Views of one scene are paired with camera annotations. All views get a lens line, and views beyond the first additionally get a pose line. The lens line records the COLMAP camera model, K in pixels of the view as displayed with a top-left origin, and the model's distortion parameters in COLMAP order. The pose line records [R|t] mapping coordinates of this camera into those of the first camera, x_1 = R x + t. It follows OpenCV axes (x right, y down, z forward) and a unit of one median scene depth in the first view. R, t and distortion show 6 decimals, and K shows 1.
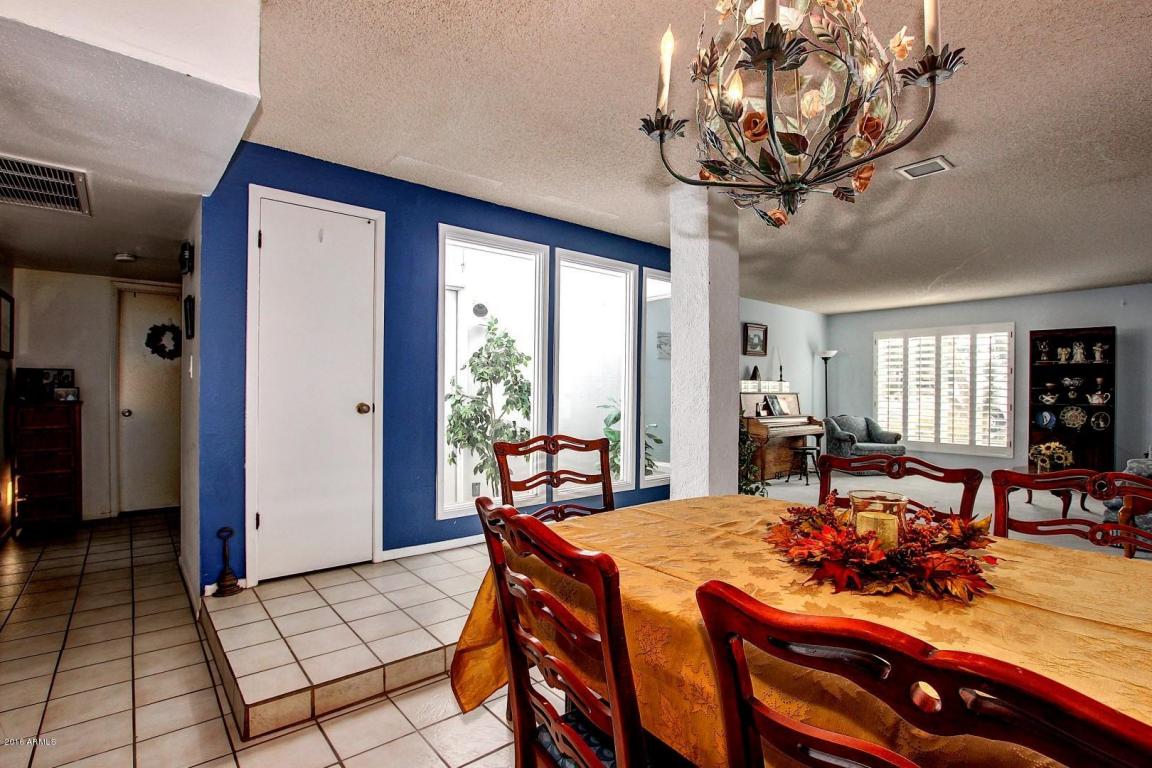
lens RADIAL K [[533.4, 0, 575.9], [0, 533.4, 392.3], [0, 0, 1]] dist [-0.037084, -0.000460]
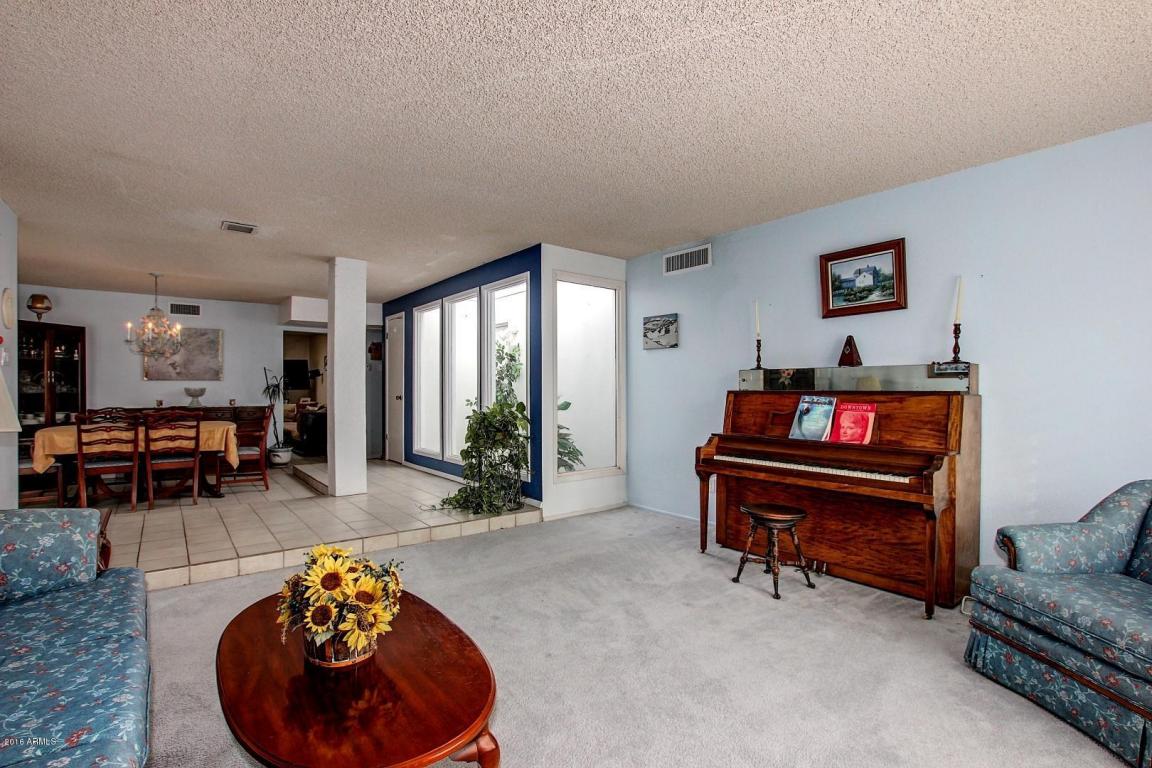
lens RADIAL K [[533.4, 0, 575.9], [0, 533.4, 392.3], [0, 0, 1]] dist [-0.037084, -0.000460]
pose [[-0.018215, 0.000027, -0.999834, 0.864780], [-0.003434, 0.999994, 0.000090, 0.001892], [0.999828, 0.003435, -0.018215, 0.804396]]
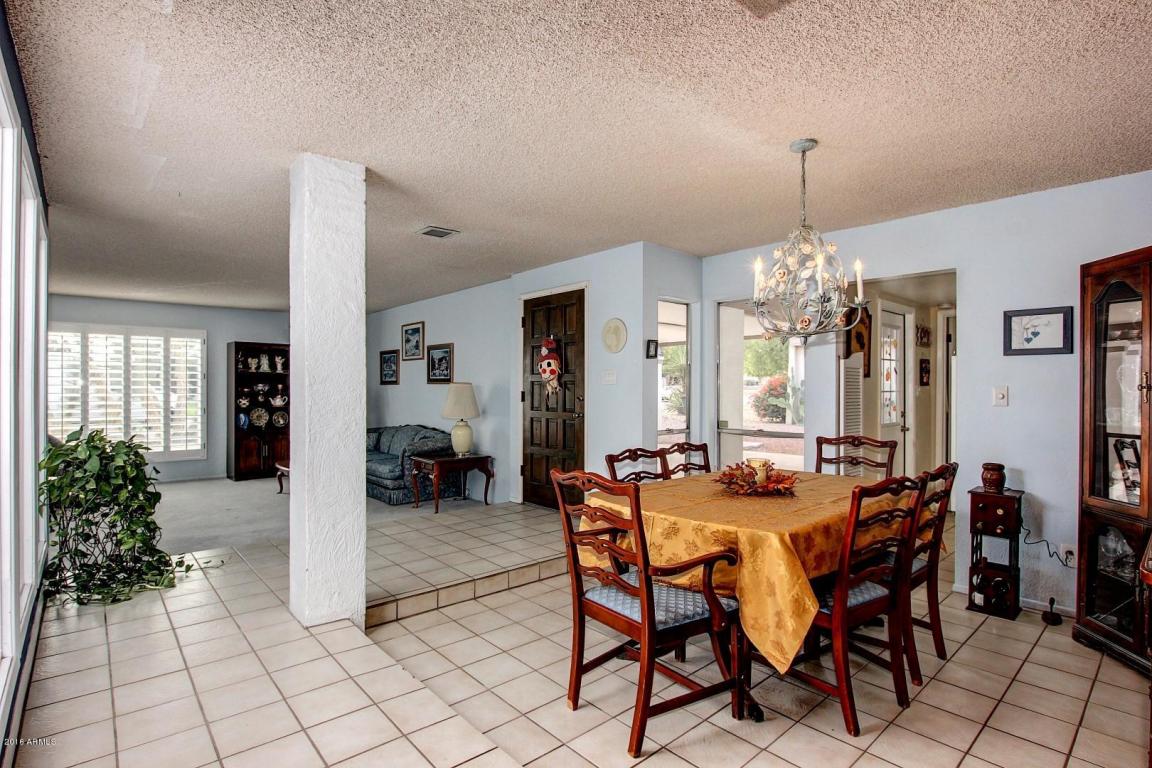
lens RADIAL K [[533.4, 0, 575.9], [0, 533.4, 392.3], [0, 0, 1]] dist [-0.037084, -0.000460]
pose [[-0.056174, -0.013559, 0.998329, -0.265089], [0.002708, 0.999902, 0.013732, -0.021443], [-0.998417, 0.003475, -0.056132, 0.304818]]
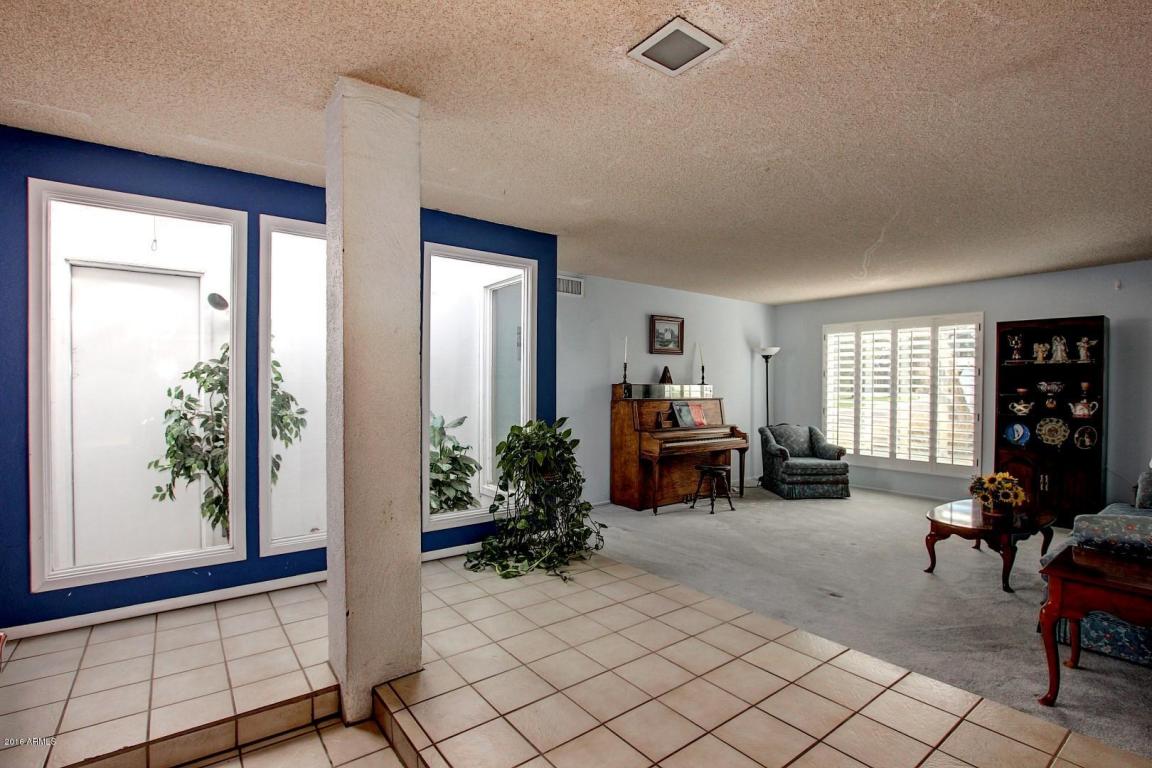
lens RADIAL K [[533.4, 0, 575.9], [0, 533.4, 392.3], [0, 0, 1]] dist [-0.037084, -0.000460]
pose [[0.999223, -0.000100, -0.039409, 0.242731], [0.000420, 0.999967, 0.008110, -0.016745], [0.039407, -0.008121, 0.999190, 0.164128]]
